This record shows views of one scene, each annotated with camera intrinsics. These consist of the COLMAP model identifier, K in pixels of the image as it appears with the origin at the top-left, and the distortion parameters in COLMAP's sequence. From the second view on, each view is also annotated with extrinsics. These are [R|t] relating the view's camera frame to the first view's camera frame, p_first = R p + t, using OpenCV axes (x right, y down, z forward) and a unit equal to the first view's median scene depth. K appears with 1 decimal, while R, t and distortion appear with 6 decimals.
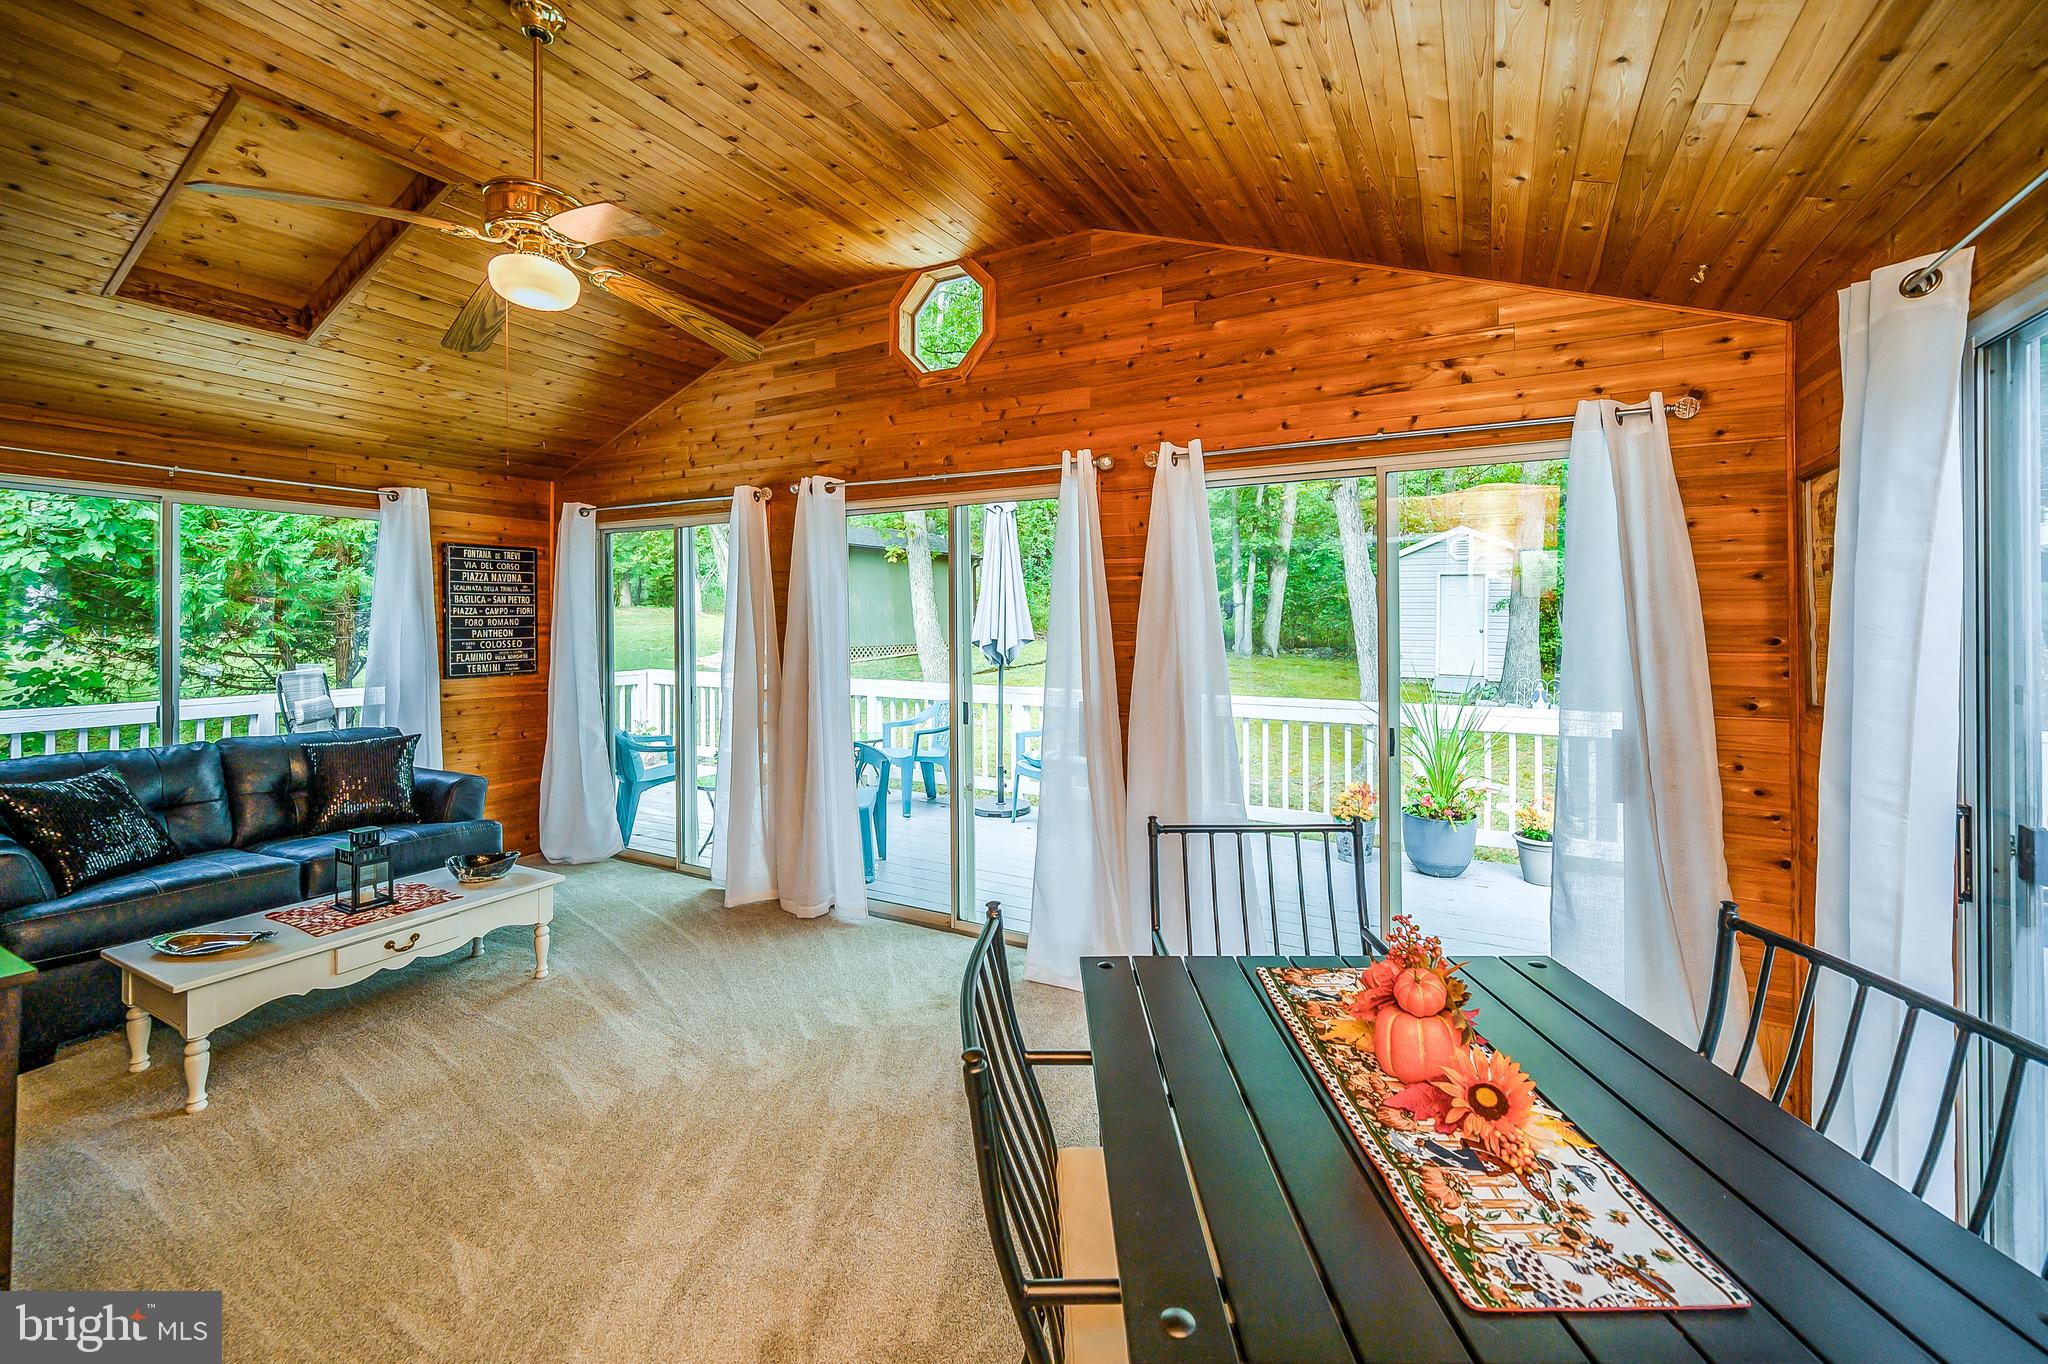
lens RADIAL K [[845.3, 0, 1026.9], [0, 845.3, 630.5], [0, 0, 1]] dist [0.000419, 0.000040]
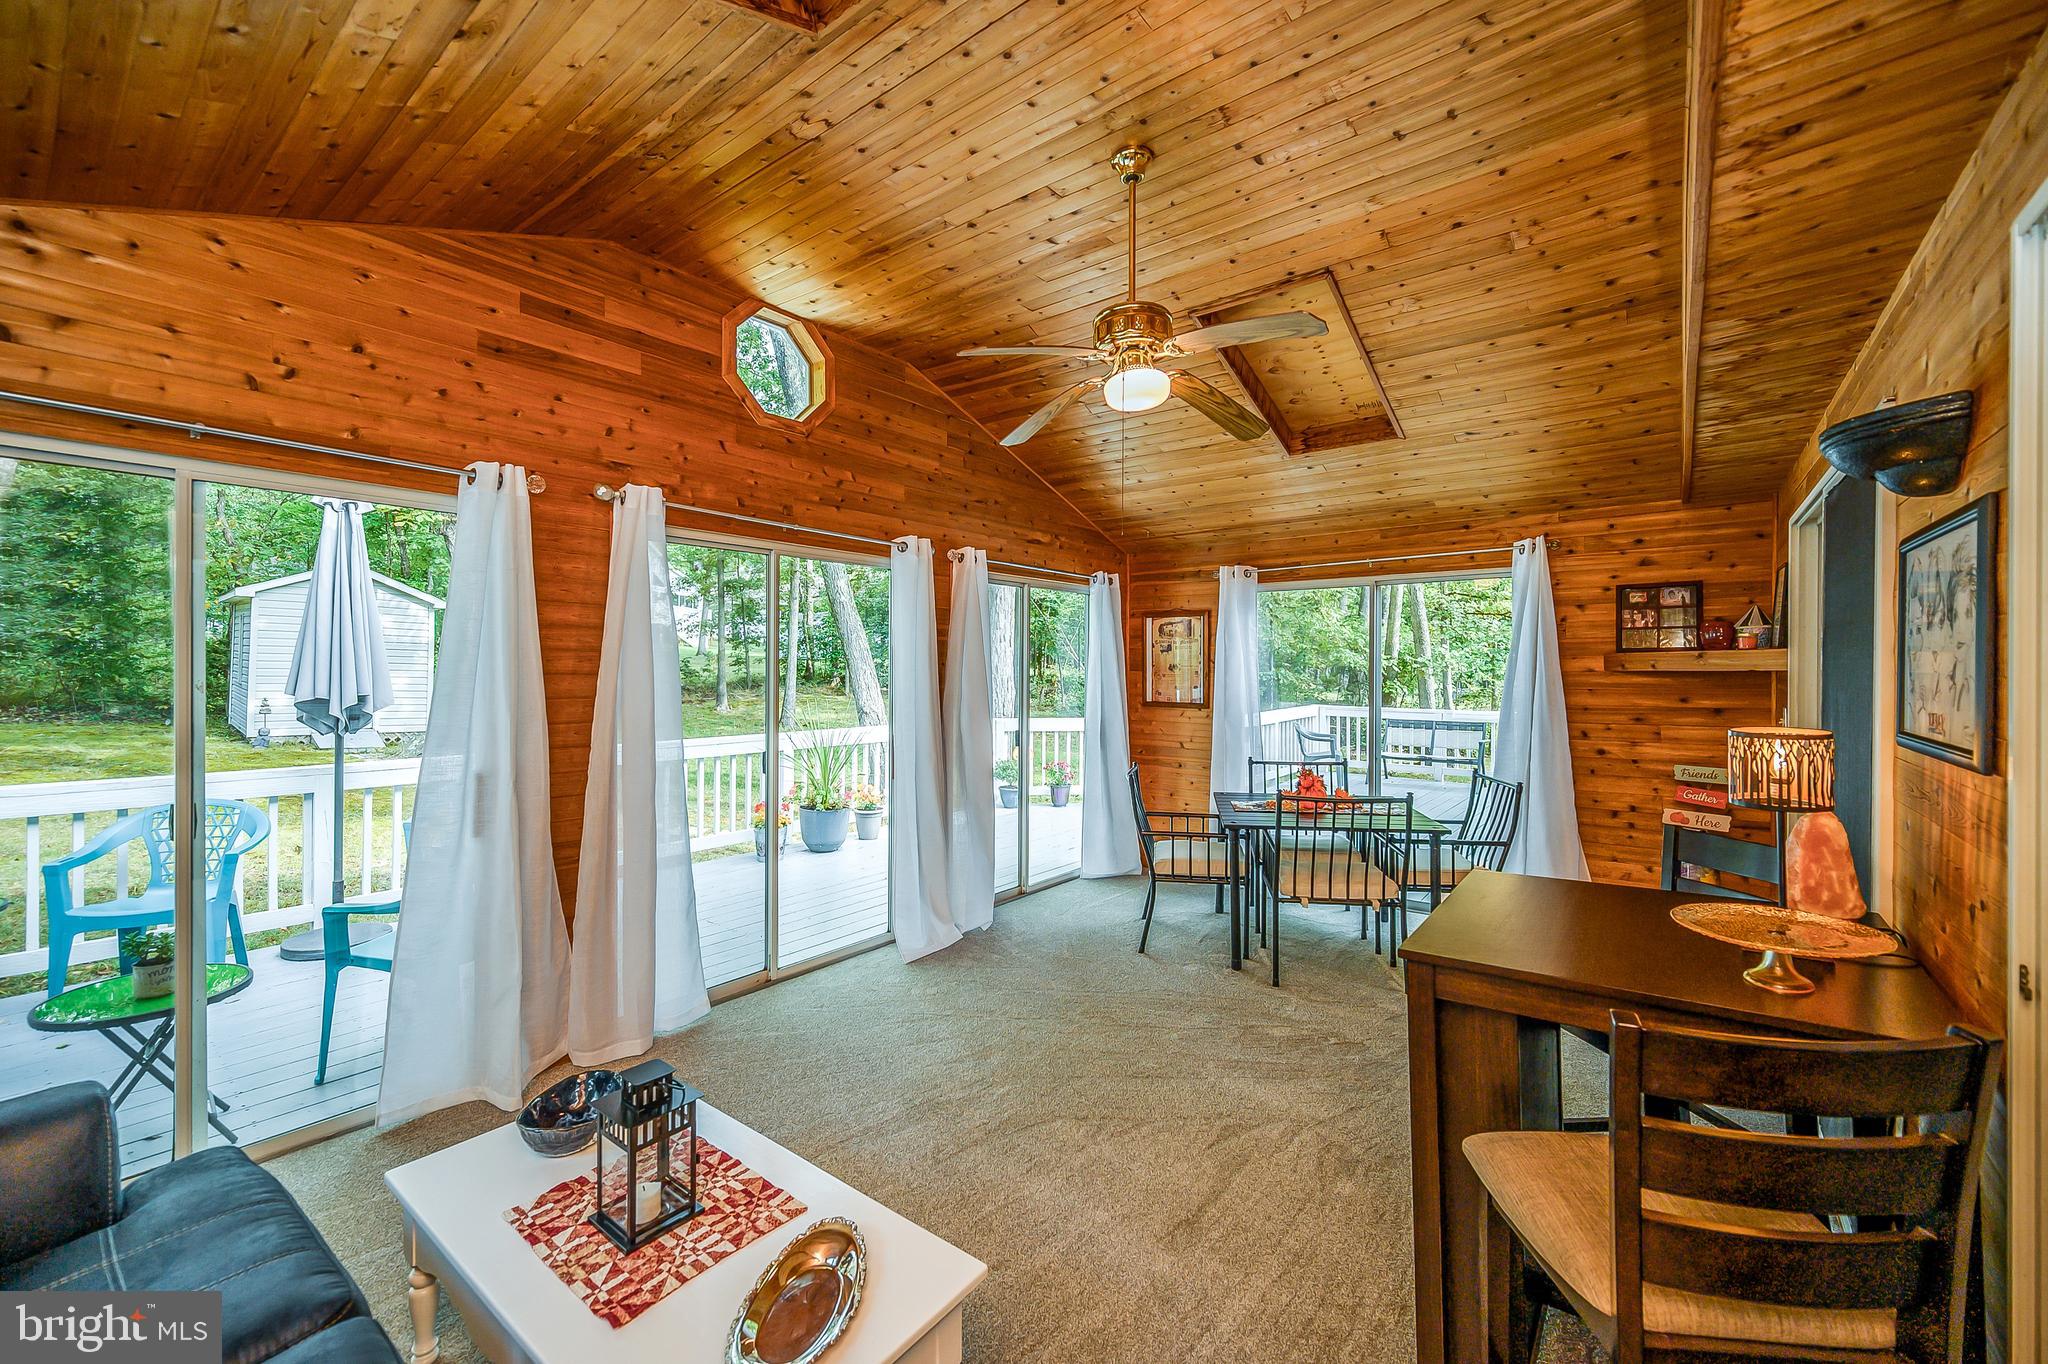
lens RADIAL K [[829.6, 0, 1024.7], [0, 829.6, 668.5], [0, 0, 1]] dist [0.000136, 0.000017]
pose [[0.173491, 0.000197, 0.984835, -1.008892], [-0.000092, 1.000000, -0.000184, -0.012094], [-0.984836, -0.000059, 0.173491, 0.547841]]
